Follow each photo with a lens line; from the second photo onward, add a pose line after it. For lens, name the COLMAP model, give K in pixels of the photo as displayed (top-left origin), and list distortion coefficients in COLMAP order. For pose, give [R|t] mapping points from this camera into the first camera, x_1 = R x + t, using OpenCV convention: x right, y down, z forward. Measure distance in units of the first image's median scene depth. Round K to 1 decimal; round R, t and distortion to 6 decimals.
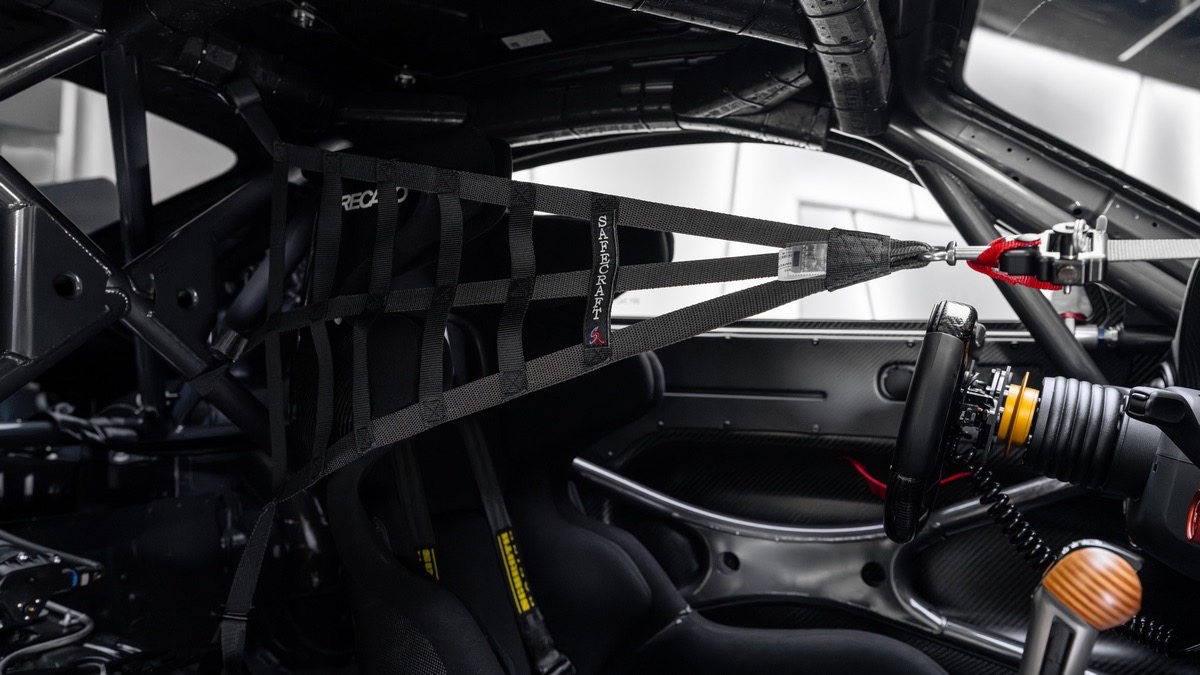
lens RADIAL K [[906.4, 0, 600.0], [0, 906.4, 337.5], [0, 0, 1]] dist [0.002142, 0.011102]
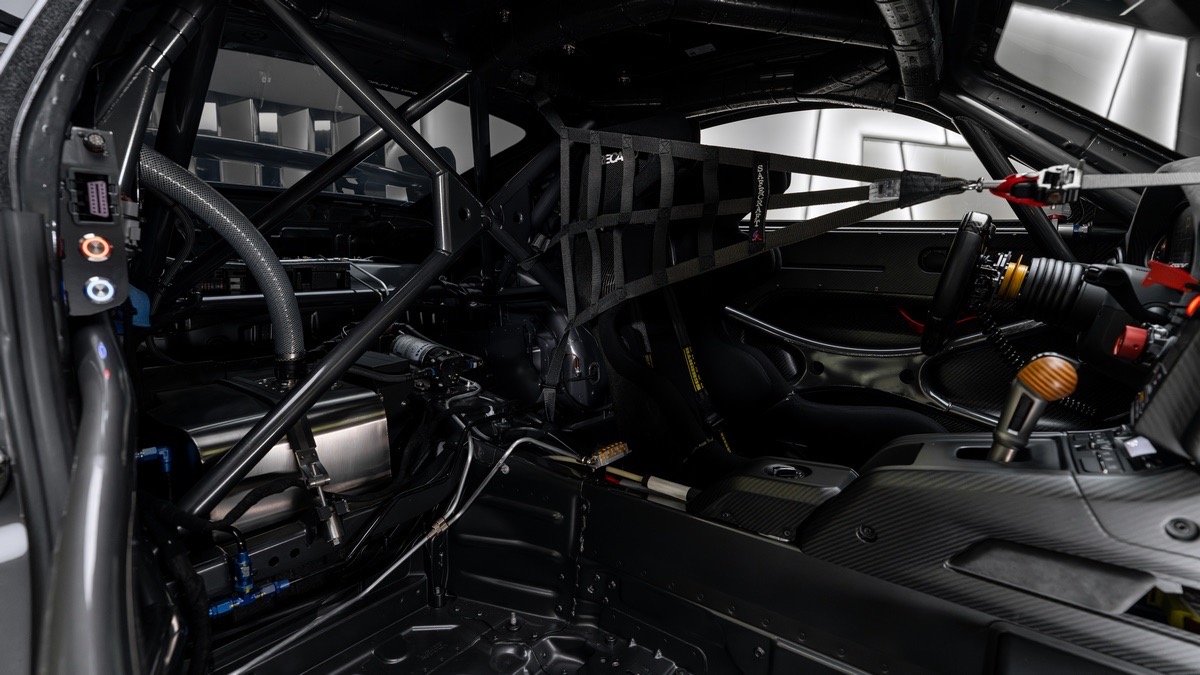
lens RADIAL K [[561.0, 0, 600.0], [0, 561.0, 337.5], [0, 0, 1]] dist [-0.071367, 0.028559]
pose [[0.977038, 0.017648, -0.212332, -0.054955], [0.022029, 0.982856, 0.183052, -0.010070], [0.211923, -0.183526, 0.959899, -0.112612]]
